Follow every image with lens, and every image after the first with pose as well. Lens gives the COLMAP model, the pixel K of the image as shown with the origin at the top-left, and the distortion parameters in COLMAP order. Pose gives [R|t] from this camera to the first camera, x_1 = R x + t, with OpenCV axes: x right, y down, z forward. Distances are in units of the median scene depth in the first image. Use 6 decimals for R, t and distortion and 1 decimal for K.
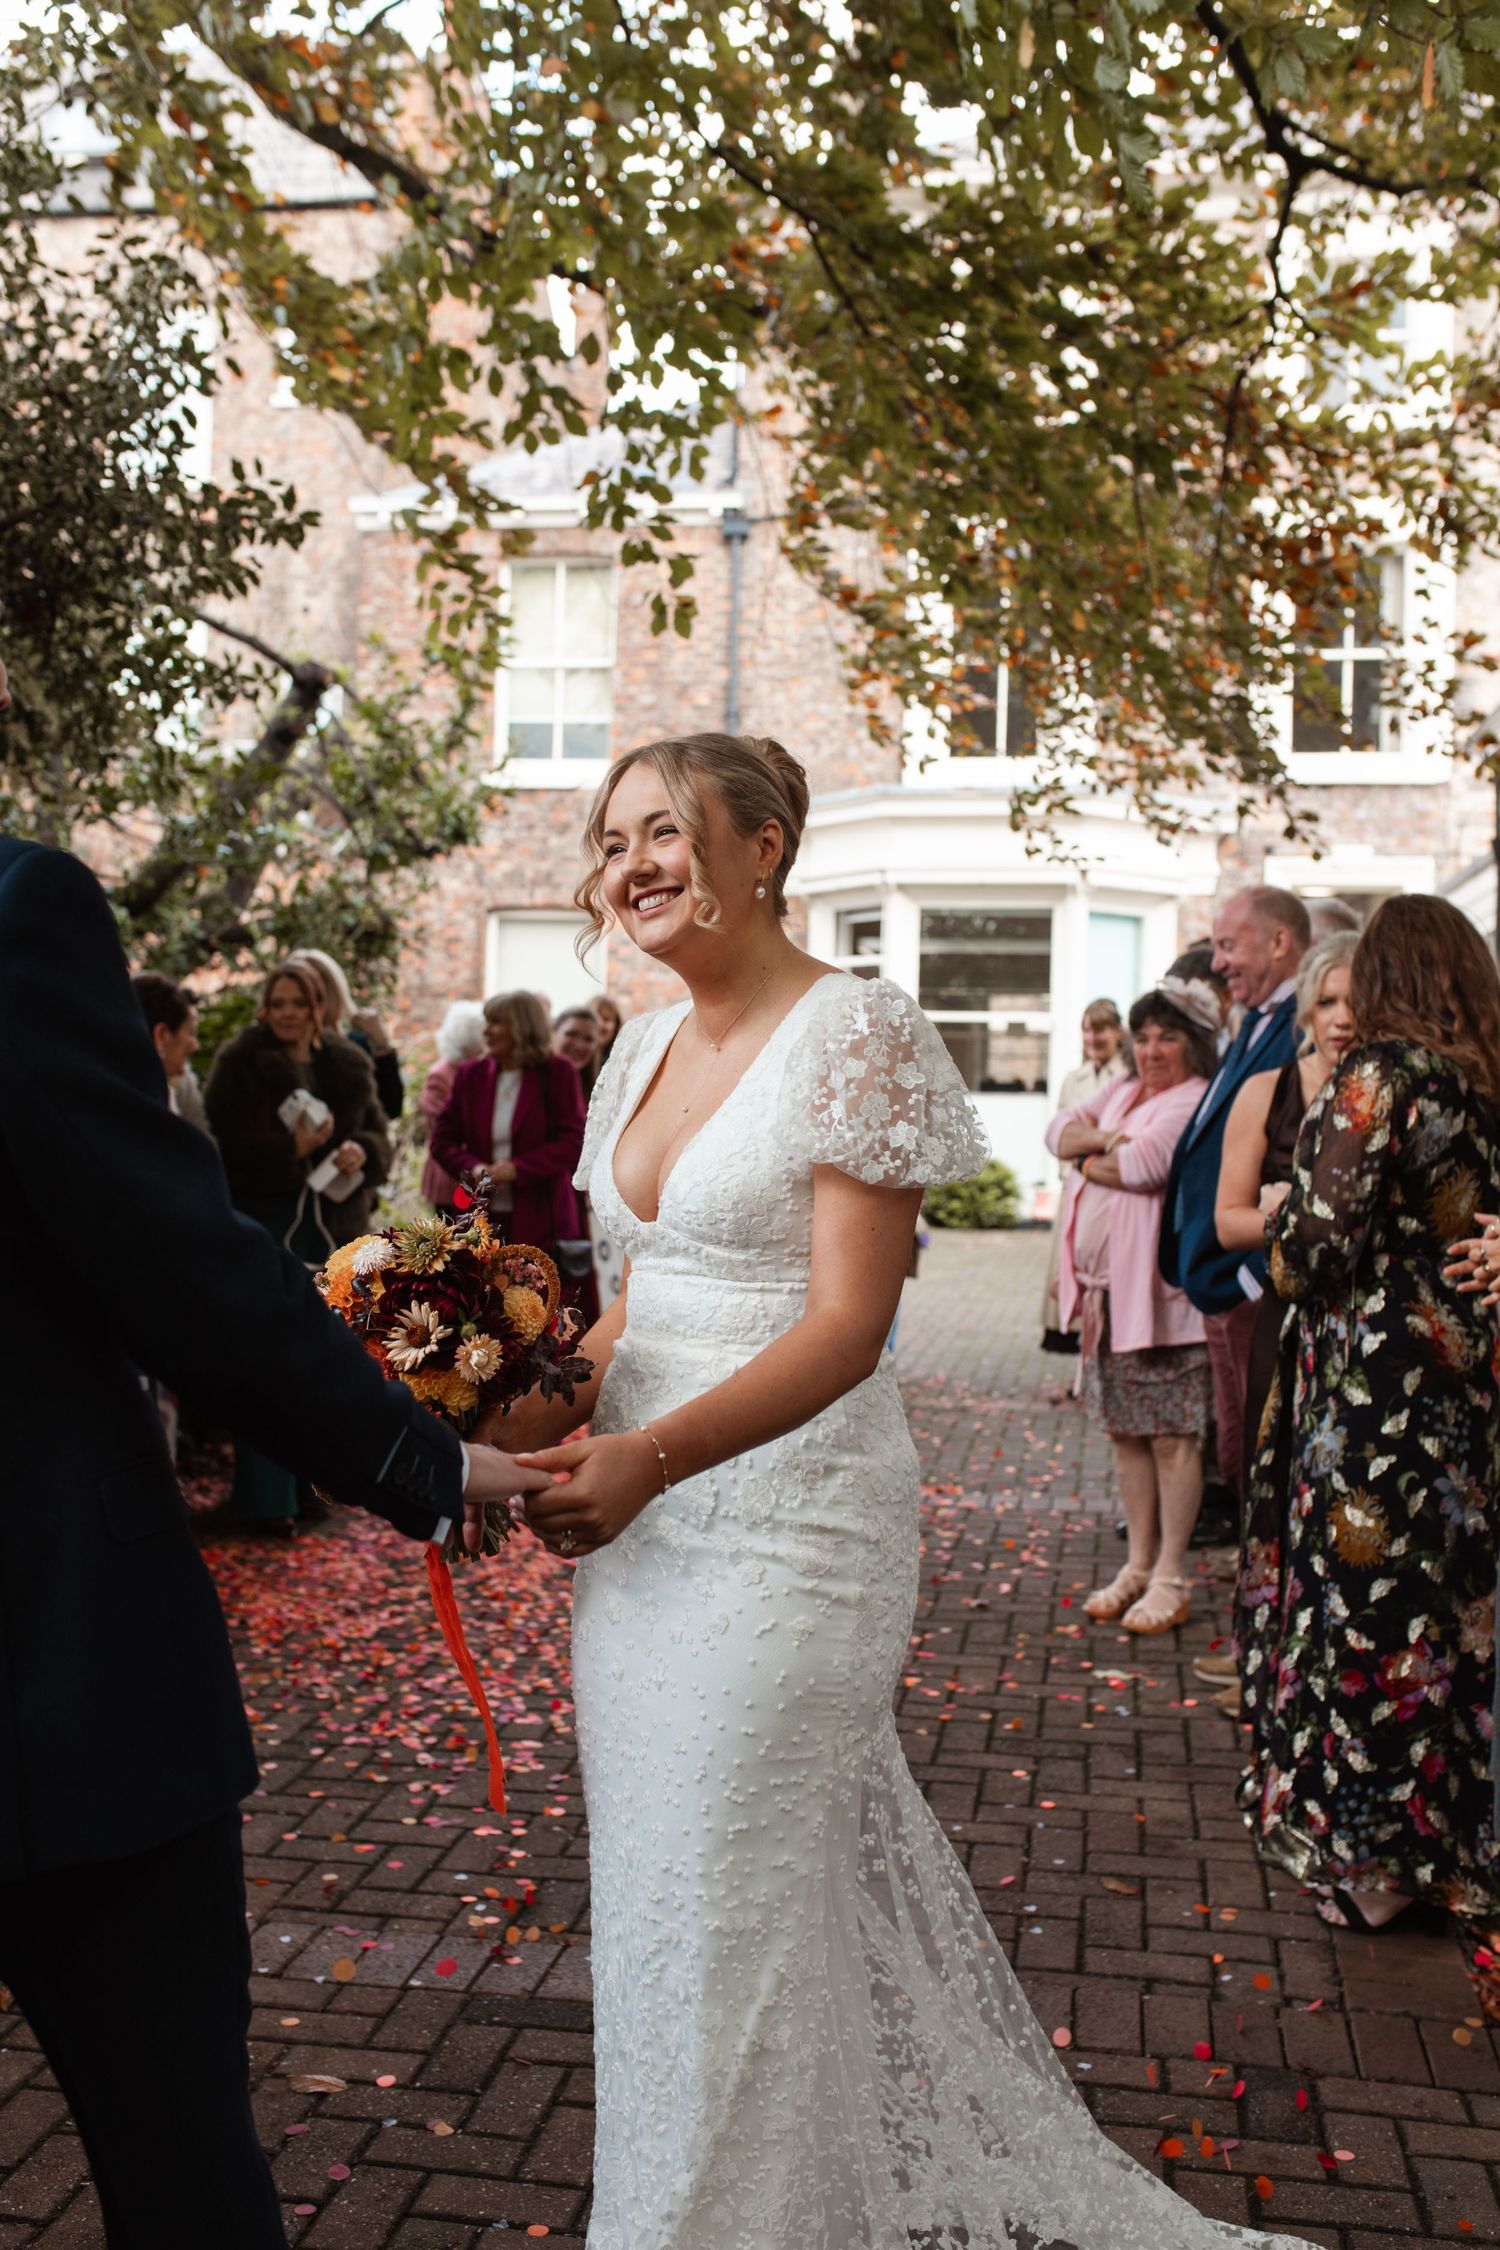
lens RADIAL K [[2244.3, 0, 800.9], [0, 2244.3, 1110.4], [0, 0, 1]] dist [0.013355, 0.000000]
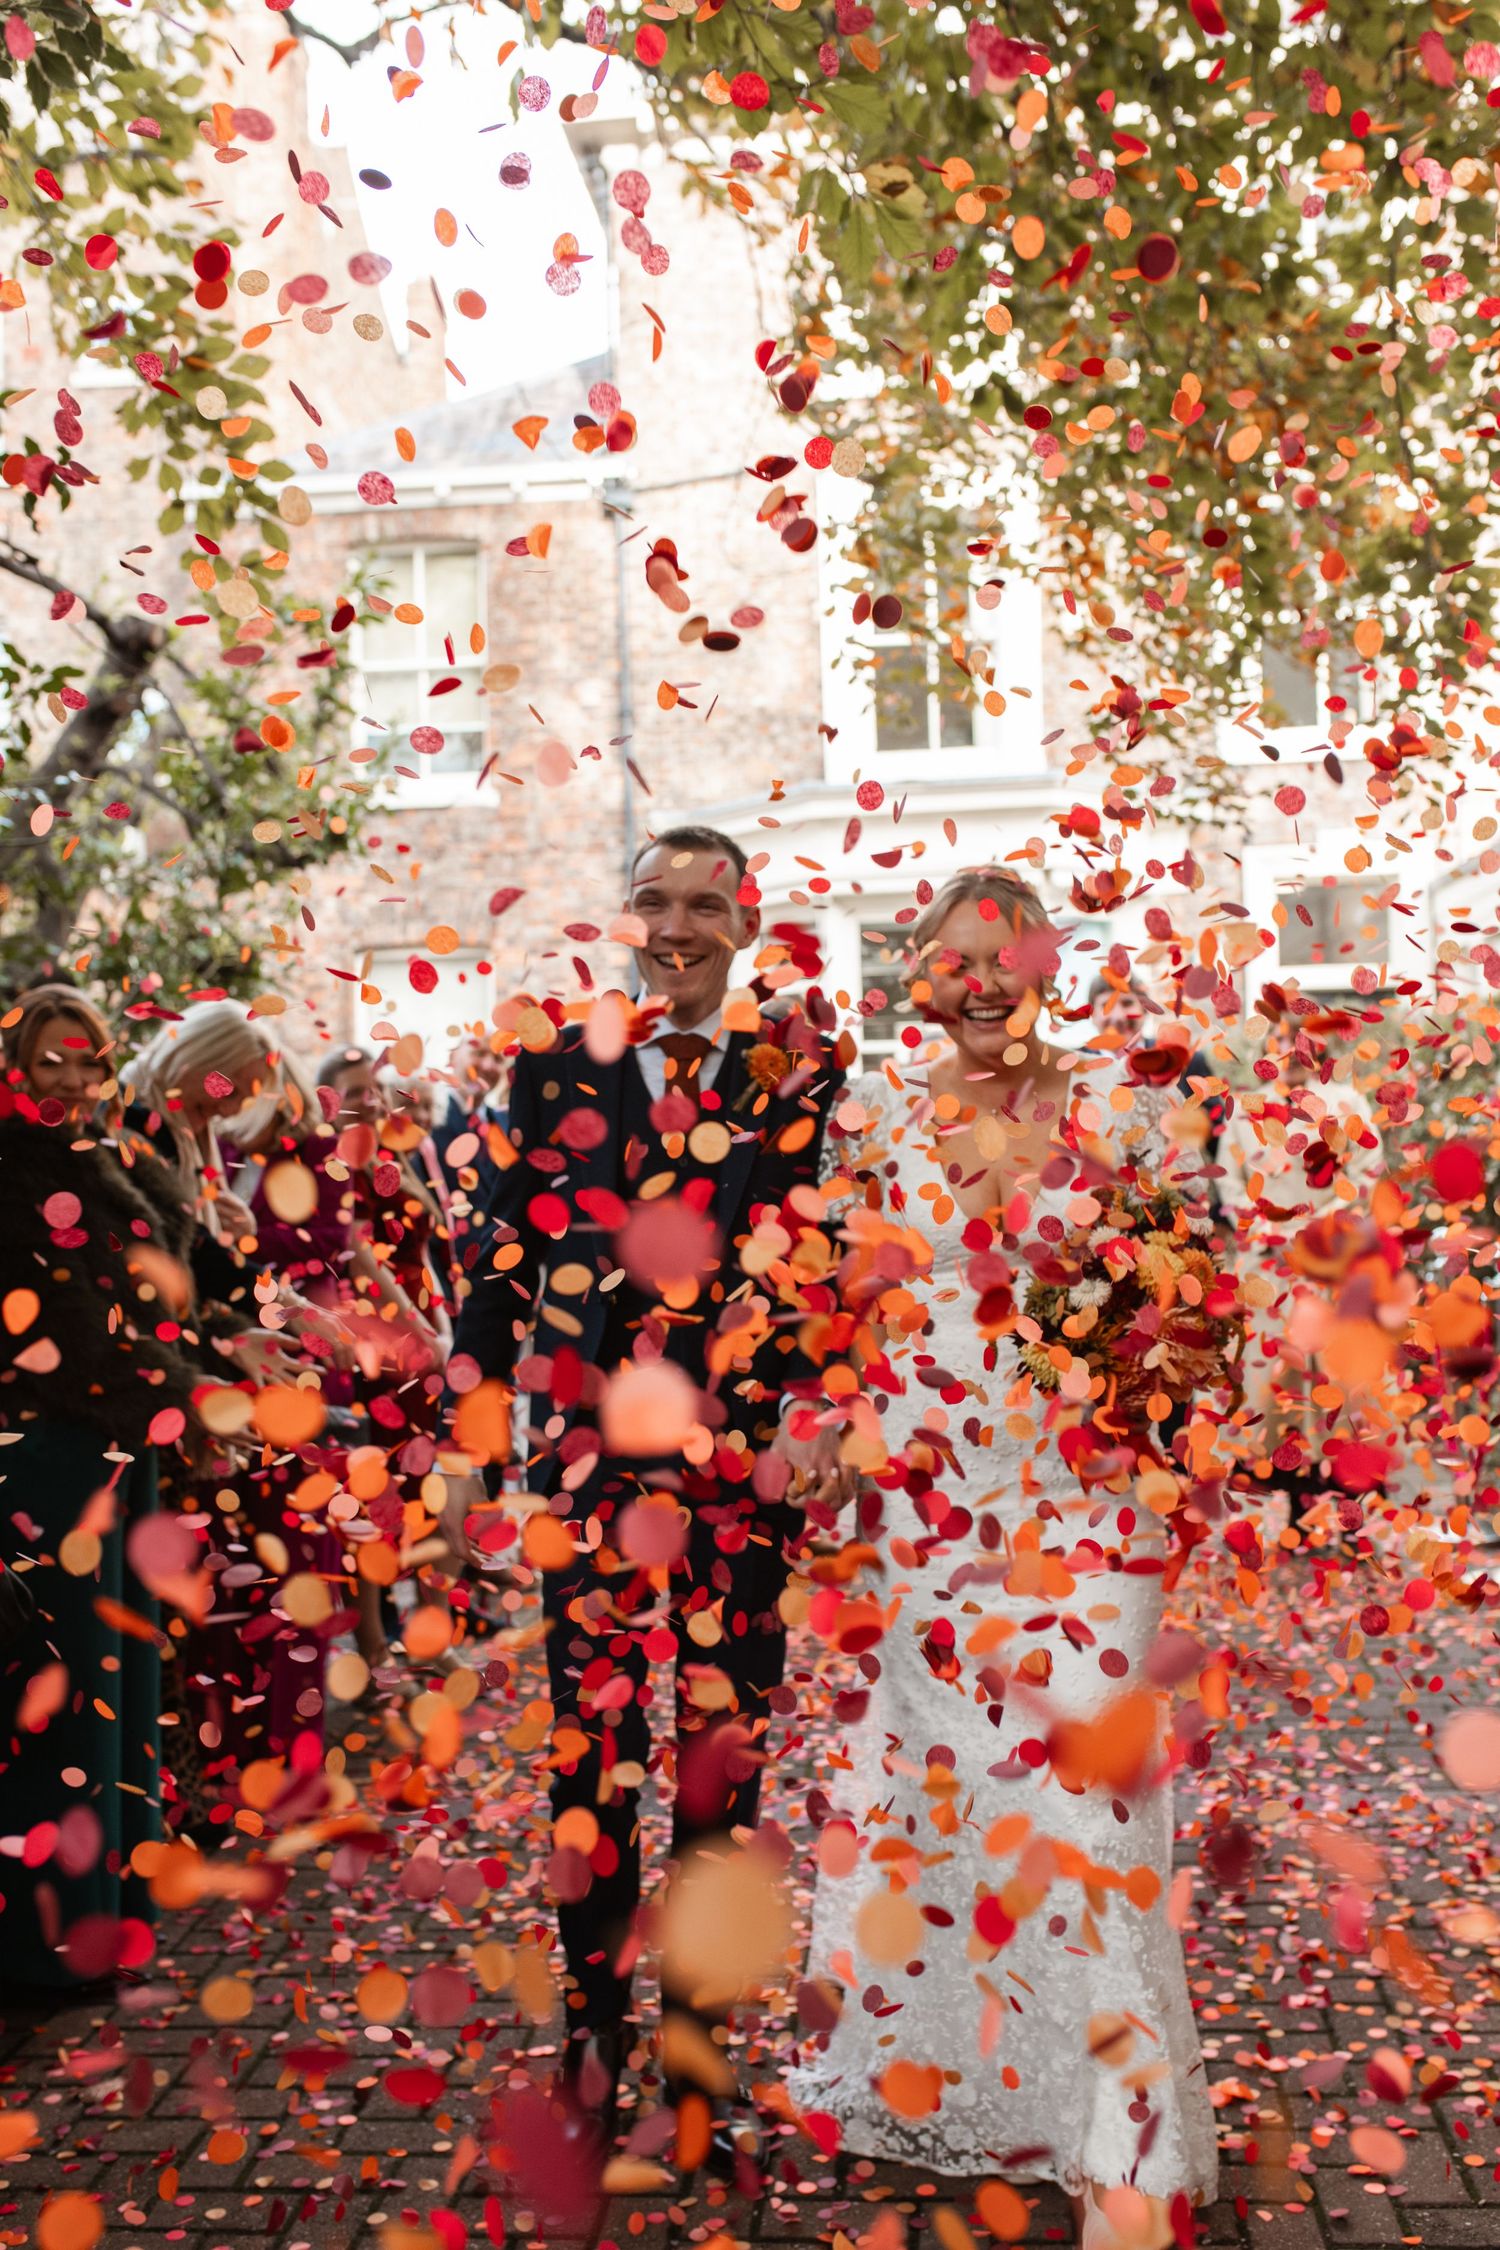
lens RADIAL K [[2244.3, 0, 753.2], [0, 2244.3, 1112.4], [0, 0, 1]] dist [0.013355, 0.000000]
pose [[0.997589, -0.052360, 0.045554, -0.047007], [0.053149, 0.998454, -0.016274, -0.007242], [-0.044631, 0.018656, 0.998829, 0.211425]]
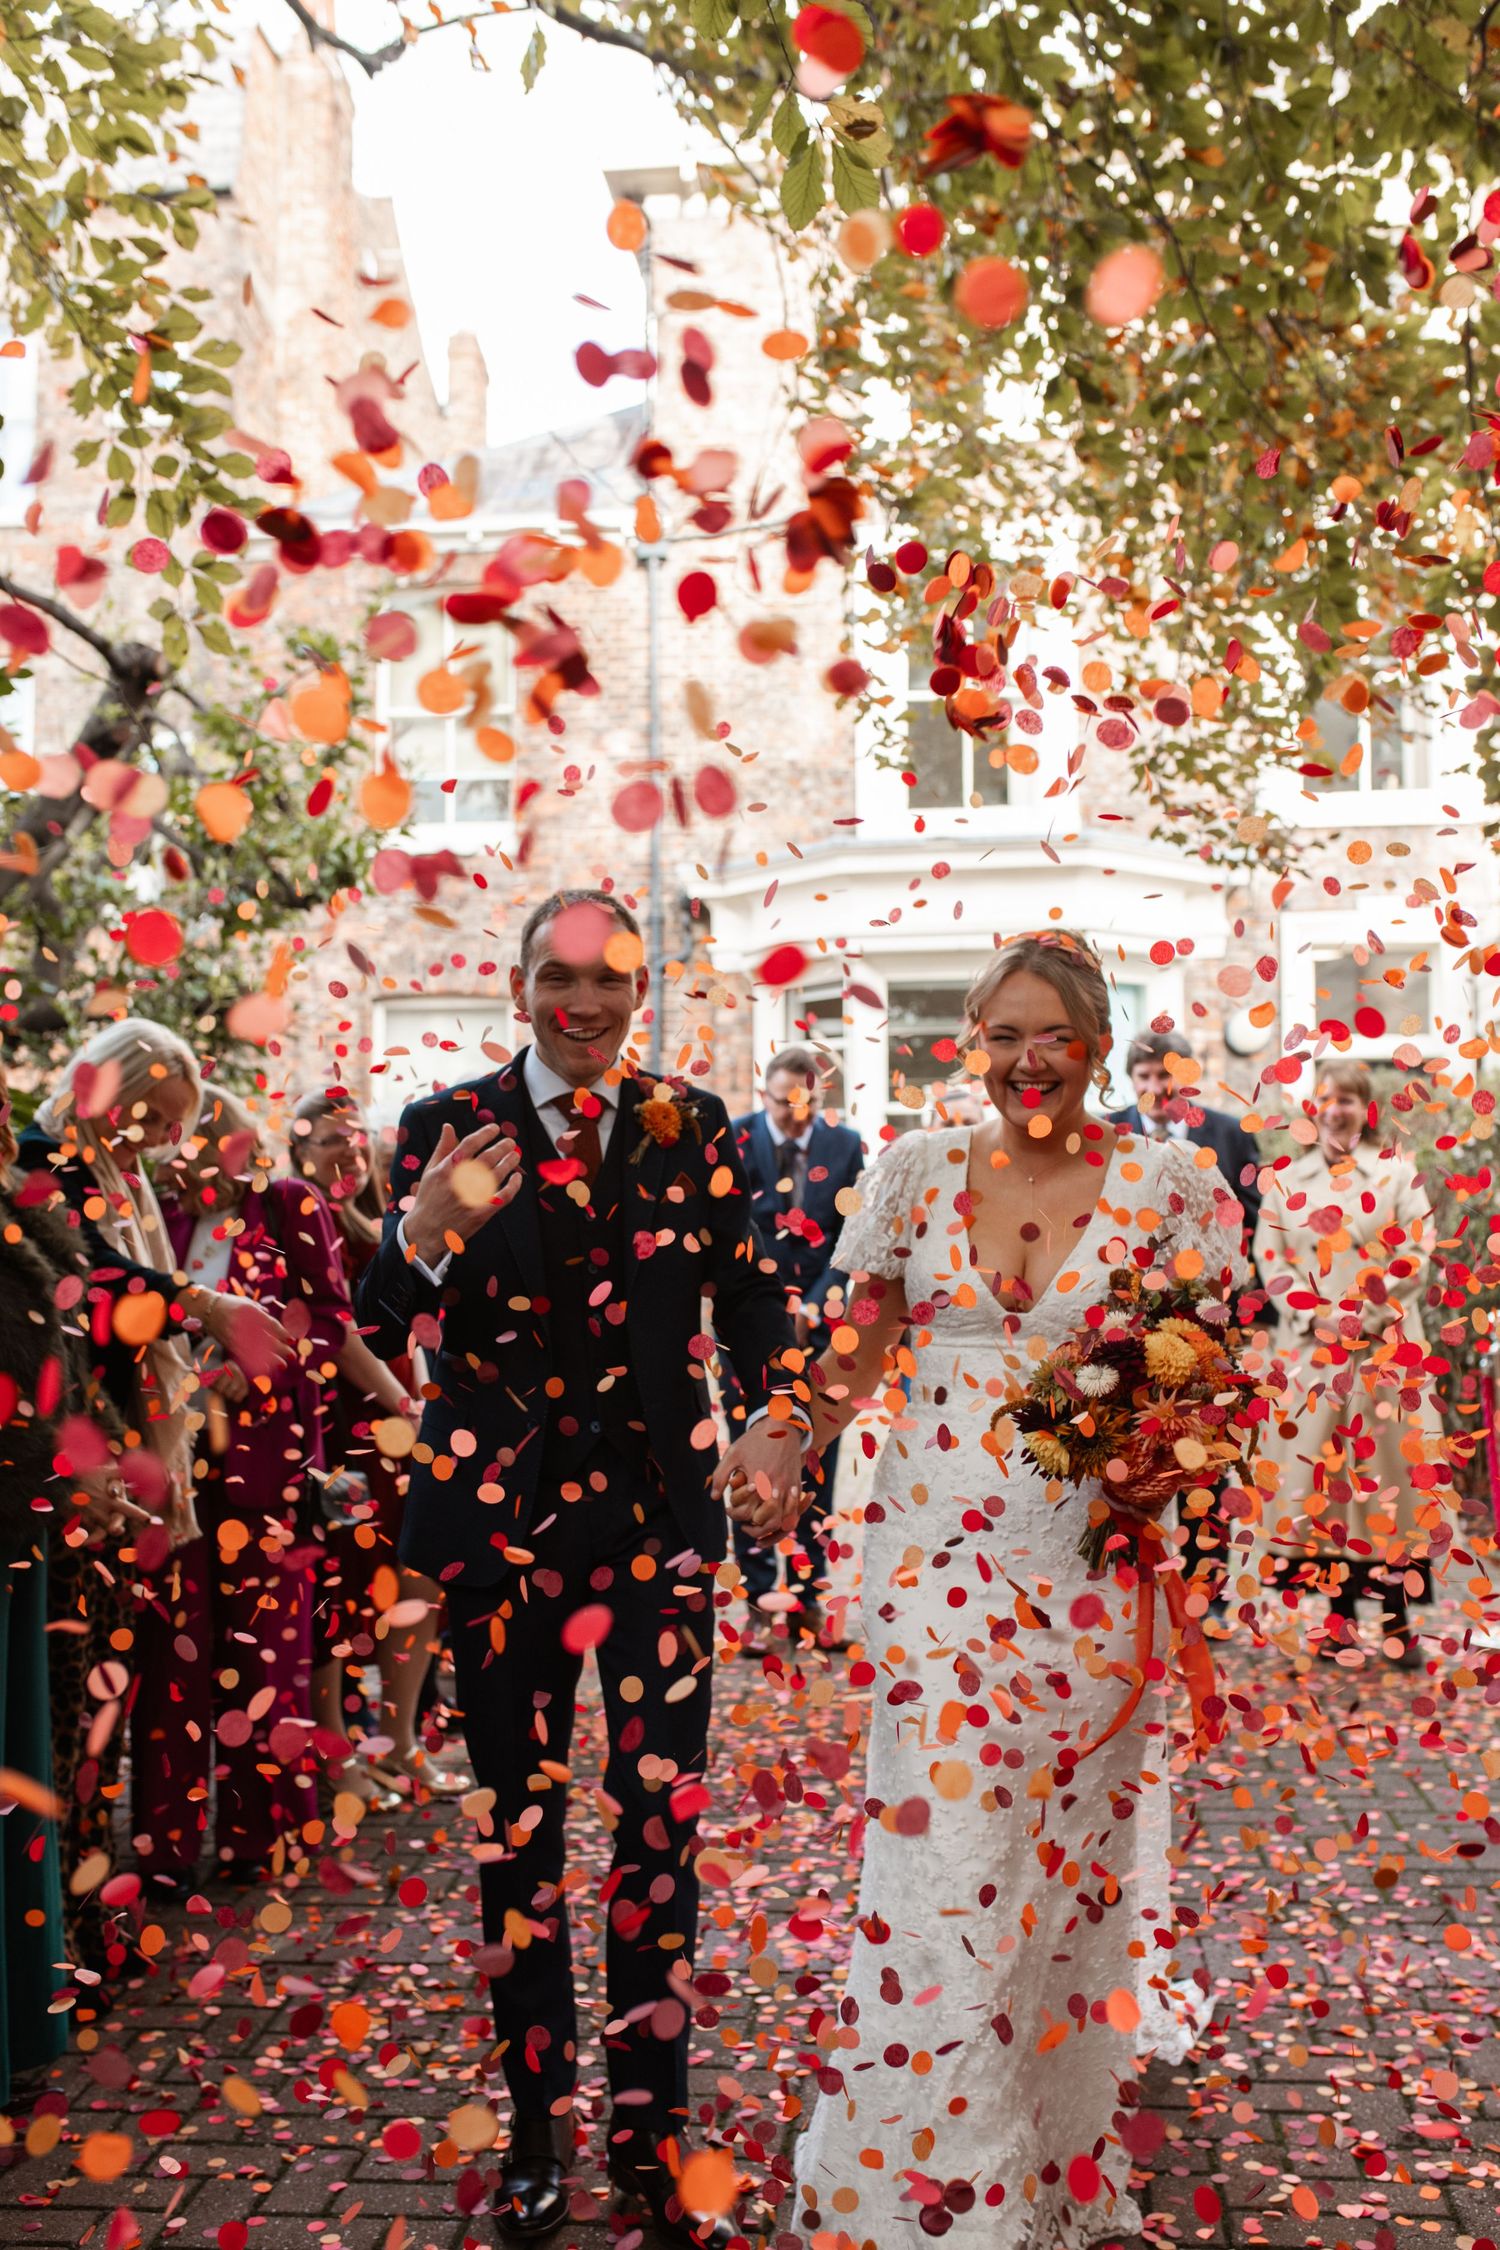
lens RADIAL K [[2244.3, 0, 737.7], [0, 2244.3, 1114.1], [0, 0, 1]] dist [0.013355, 0.000000]
pose [[0.999219, -0.029308, 0.026495, -0.041548], [0.030458, 0.998563, -0.044097, -0.006877], [-0.025164, 0.044870, 0.998676, 0.243886]]
